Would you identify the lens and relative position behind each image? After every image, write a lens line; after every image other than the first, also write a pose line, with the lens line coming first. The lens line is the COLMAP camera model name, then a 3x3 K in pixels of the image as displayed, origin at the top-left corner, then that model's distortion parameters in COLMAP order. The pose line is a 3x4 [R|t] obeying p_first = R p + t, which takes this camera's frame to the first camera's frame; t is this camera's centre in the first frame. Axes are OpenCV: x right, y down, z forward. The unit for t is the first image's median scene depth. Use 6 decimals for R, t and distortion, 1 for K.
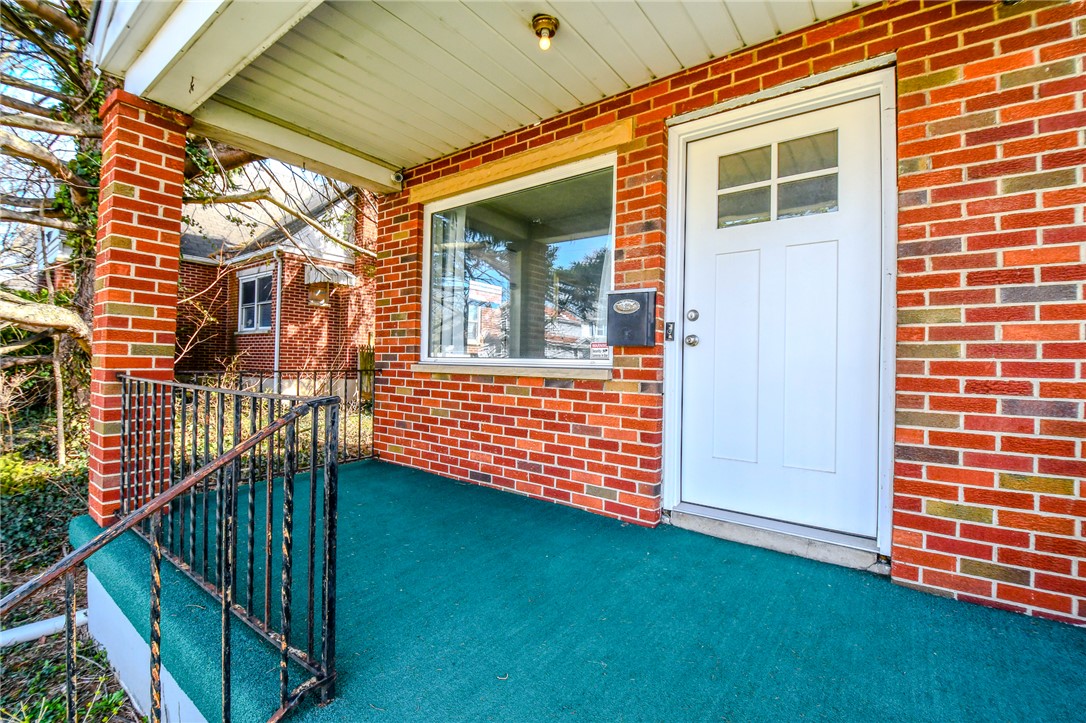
lens RADIAL K [[470.5, 0, 544.5], [0, 470.5, 360.9], [0, 0, 1]] dist [-0.001651, -0.010564]
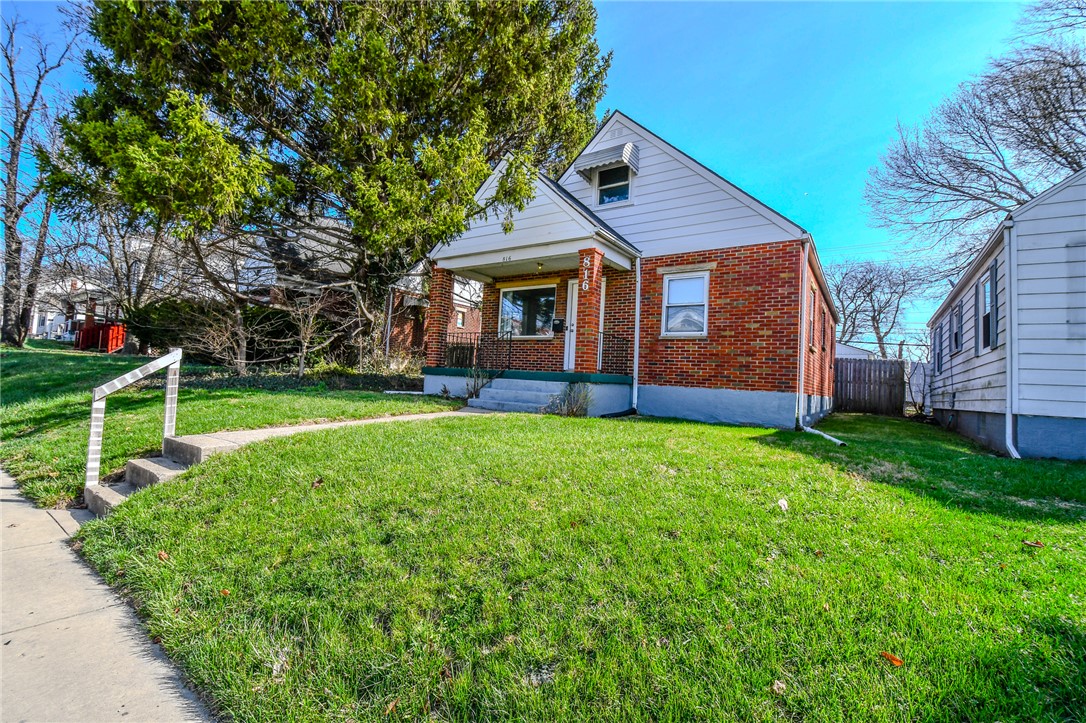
lens RADIAL K [[470.5, 0, 541.4], [0, 470.5, 360.6], [0, 0, 1]] dist [-0.001651, -0.010564]
pose [[0.998814, 0.038856, 0.029323, -0.072213], [-0.037483, 0.998238, -0.046008, 0.406474], [-0.031059, 0.044854, 0.998511, -3.031847]]
